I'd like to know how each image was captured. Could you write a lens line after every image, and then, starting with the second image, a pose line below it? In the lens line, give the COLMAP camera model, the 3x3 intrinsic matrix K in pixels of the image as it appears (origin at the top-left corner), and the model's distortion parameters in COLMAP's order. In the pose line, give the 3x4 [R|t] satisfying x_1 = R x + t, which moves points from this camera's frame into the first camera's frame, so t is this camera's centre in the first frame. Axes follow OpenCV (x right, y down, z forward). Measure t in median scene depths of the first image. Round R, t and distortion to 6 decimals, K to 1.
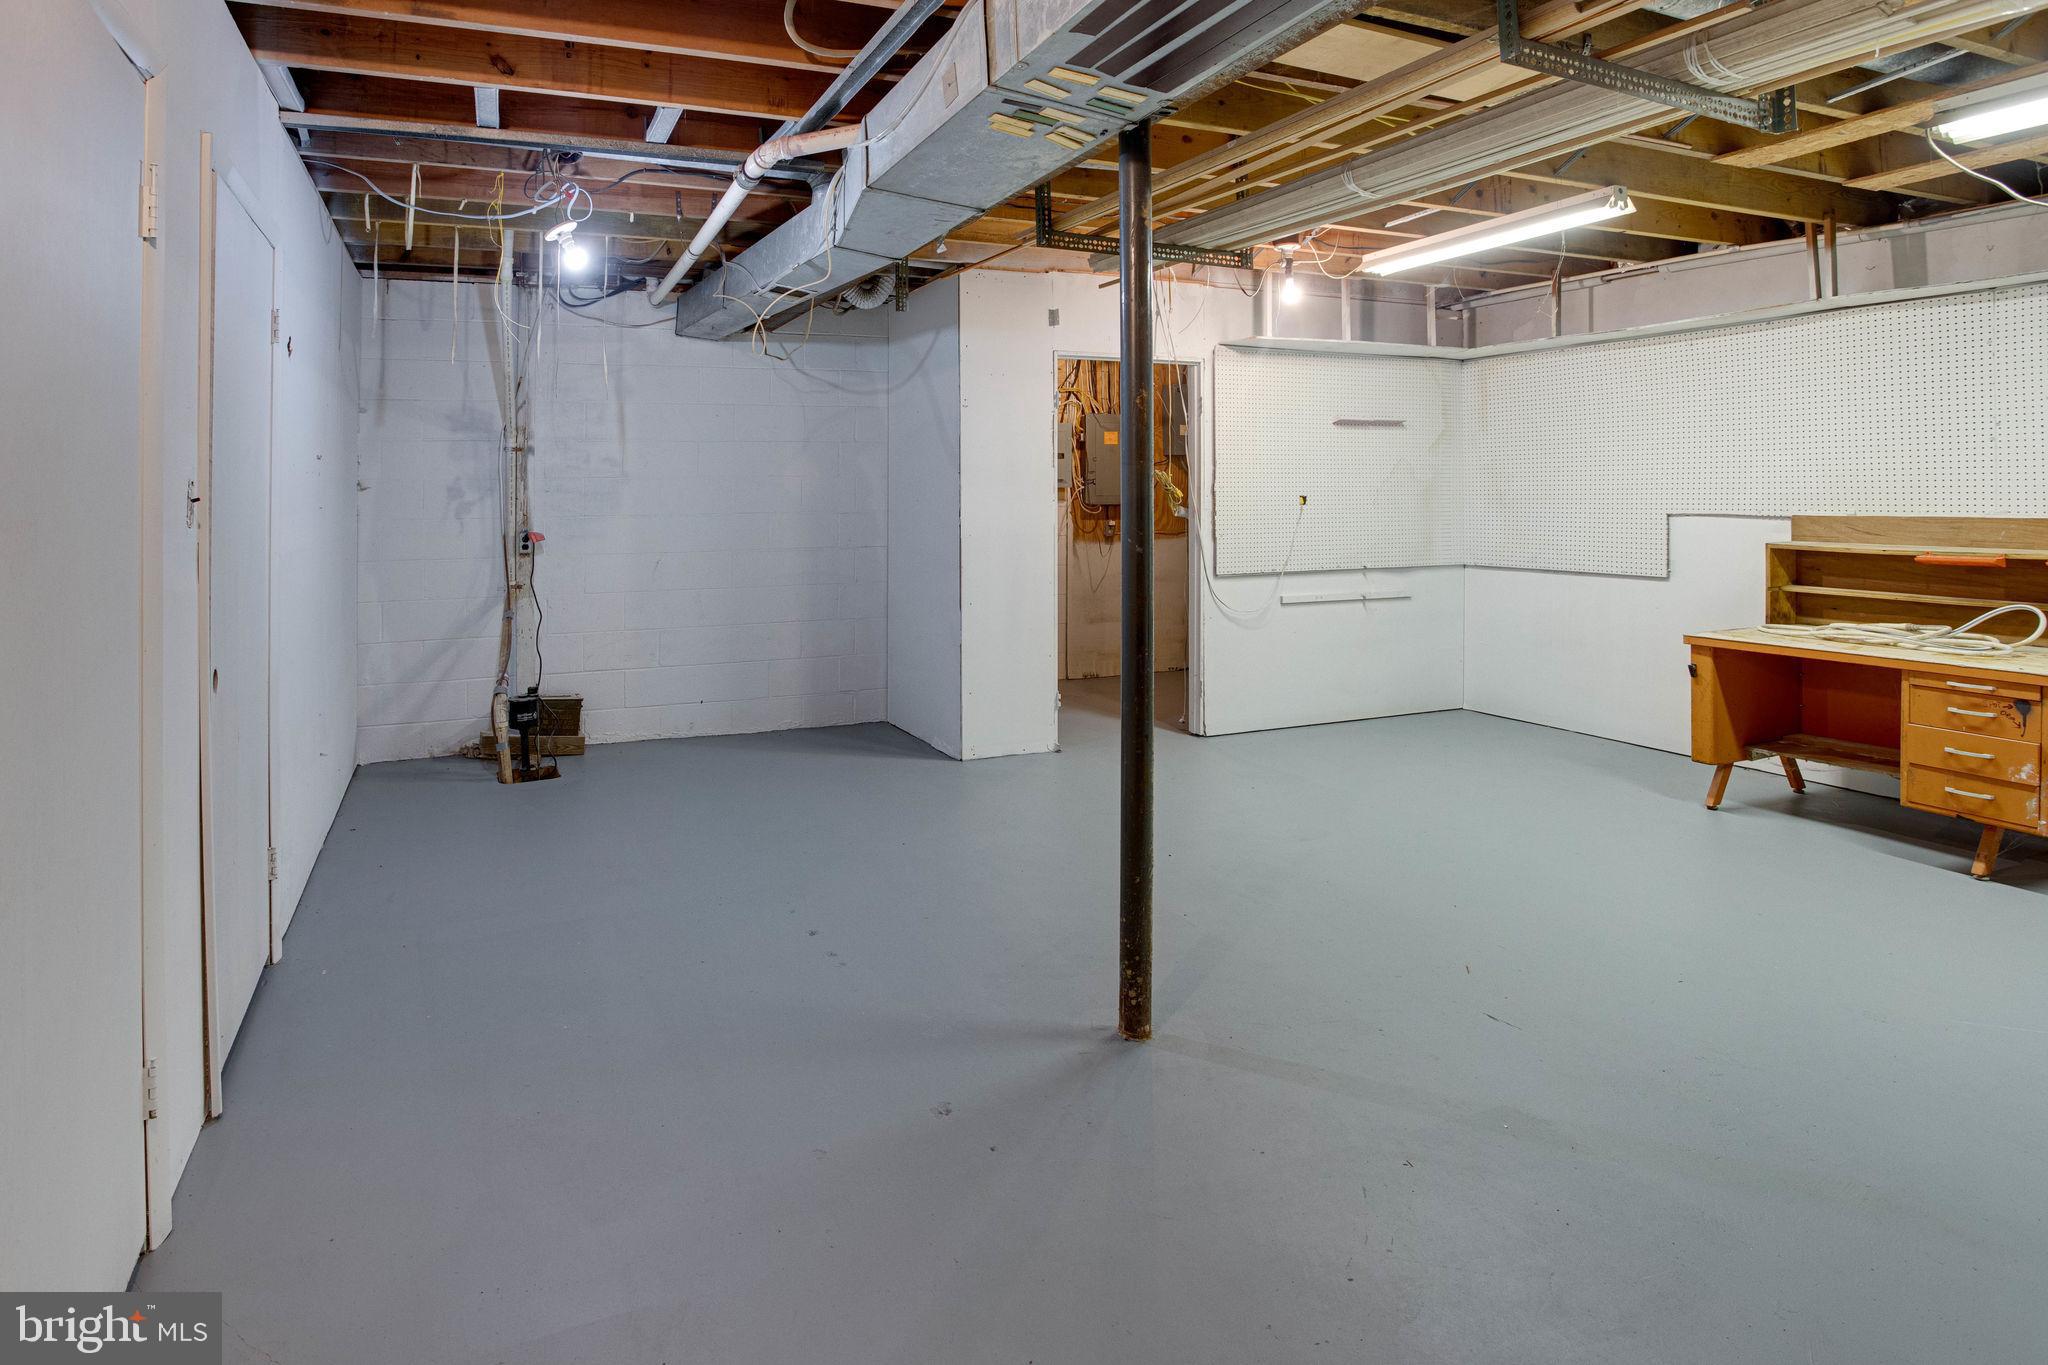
lens RADIAL K [[1218.8, 0, 1024.0], [0, 1218.8, 682.5], [0, 0, 1]] dist [-0.025995, 0.000428]
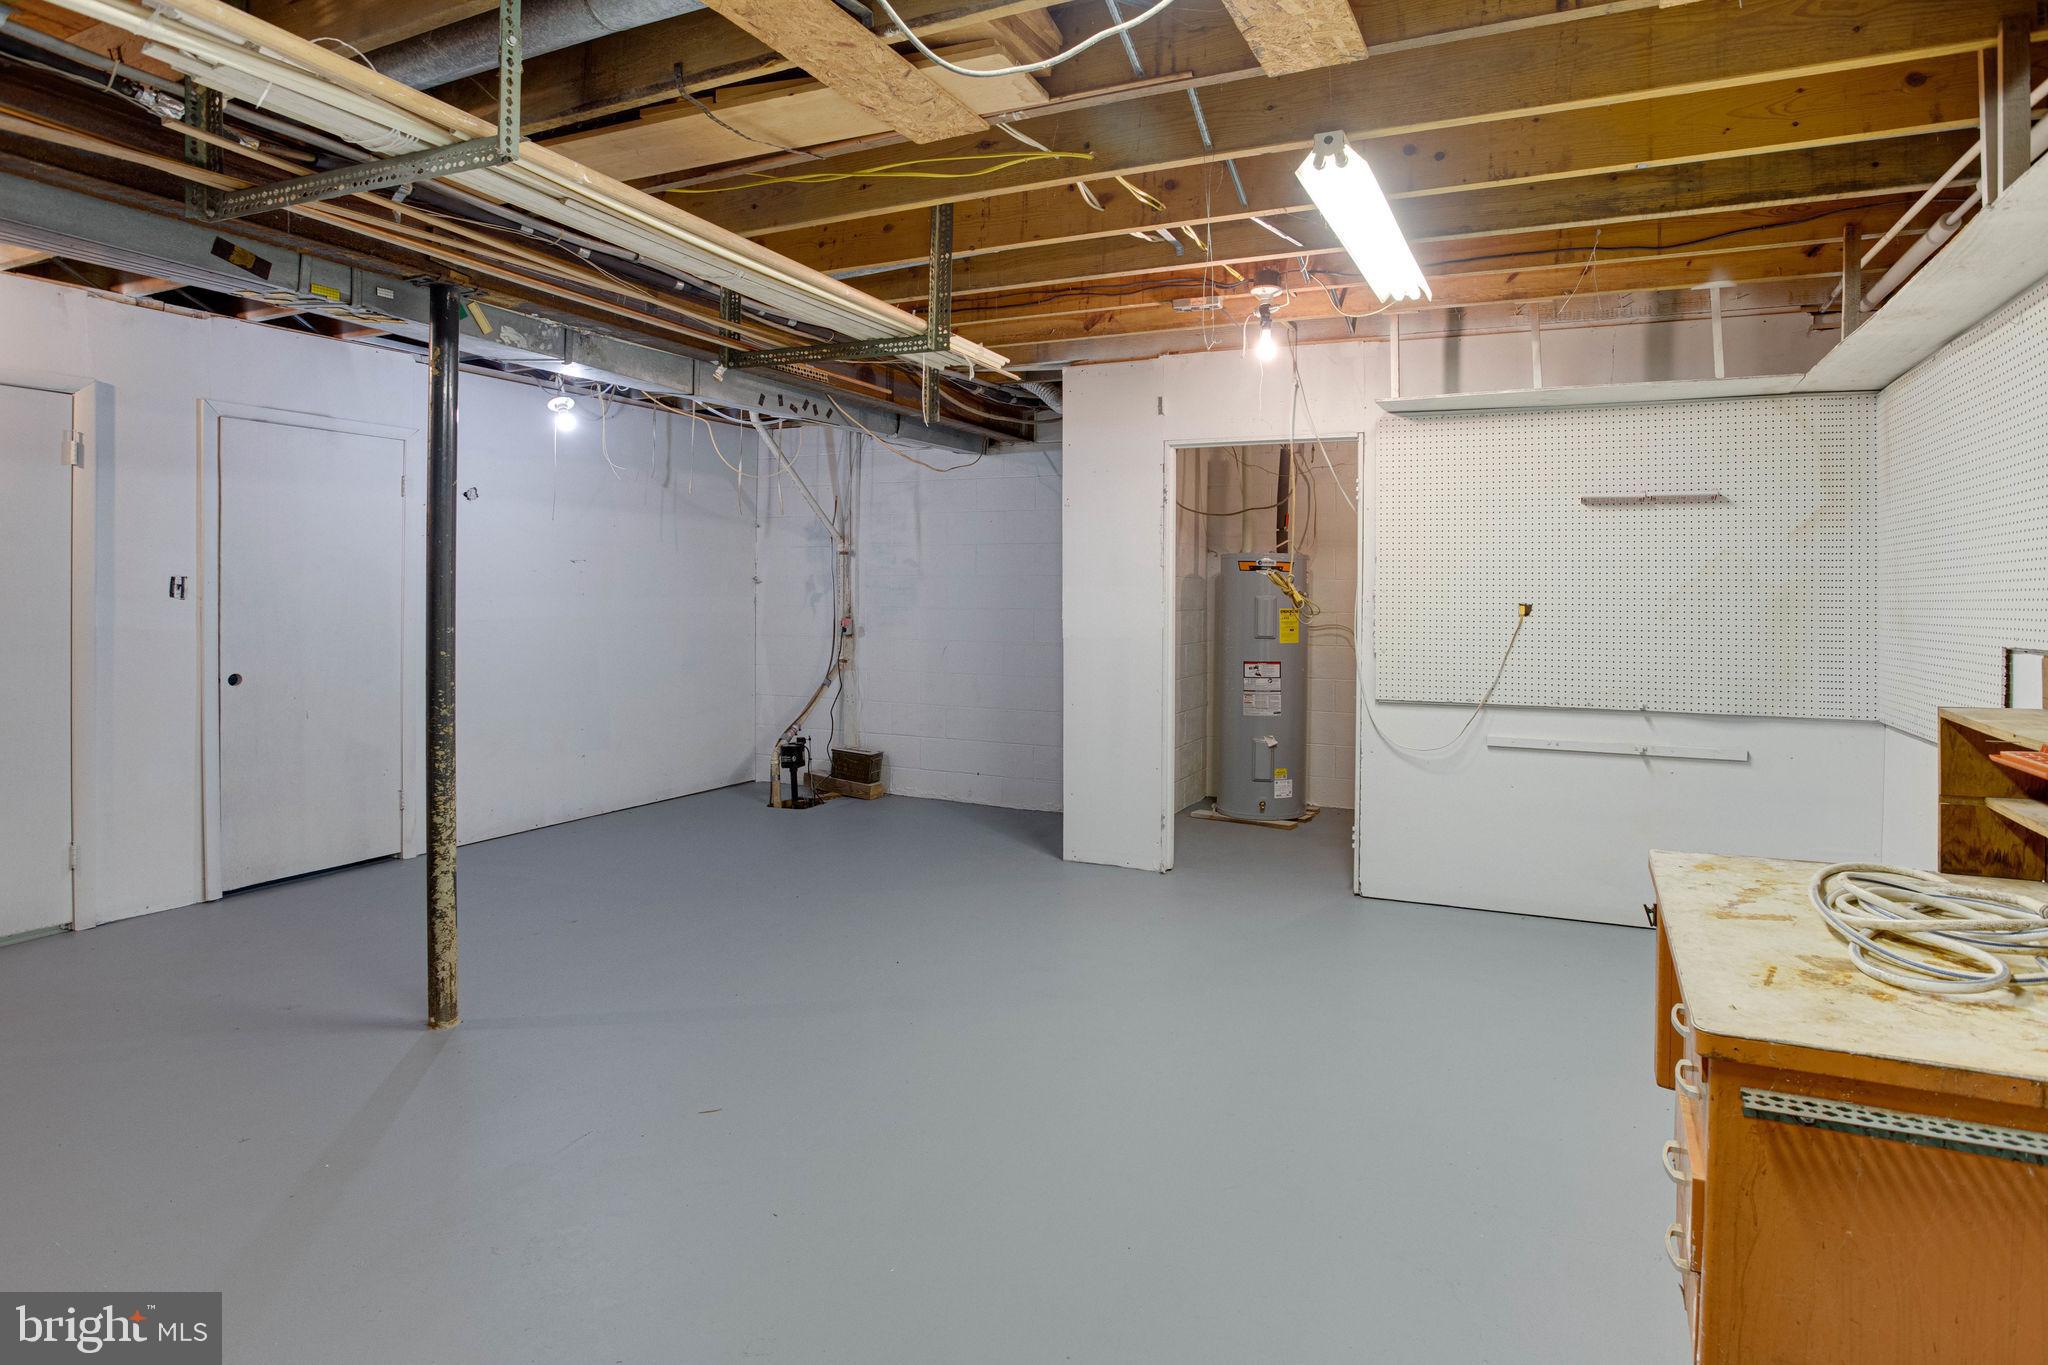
lens RADIAL K [[1180.5, 0, 1021.3], [0, 1180.5, 753.2], [0, 0, 1]] dist [0.002999, 0.000161]
pose [[0.642139, 0.117209, -0.757575, 0.666299], [-0.131456, 0.990440, 0.041811, -0.061112], [0.755233, 0.072739, 0.651408, 0.351996]]
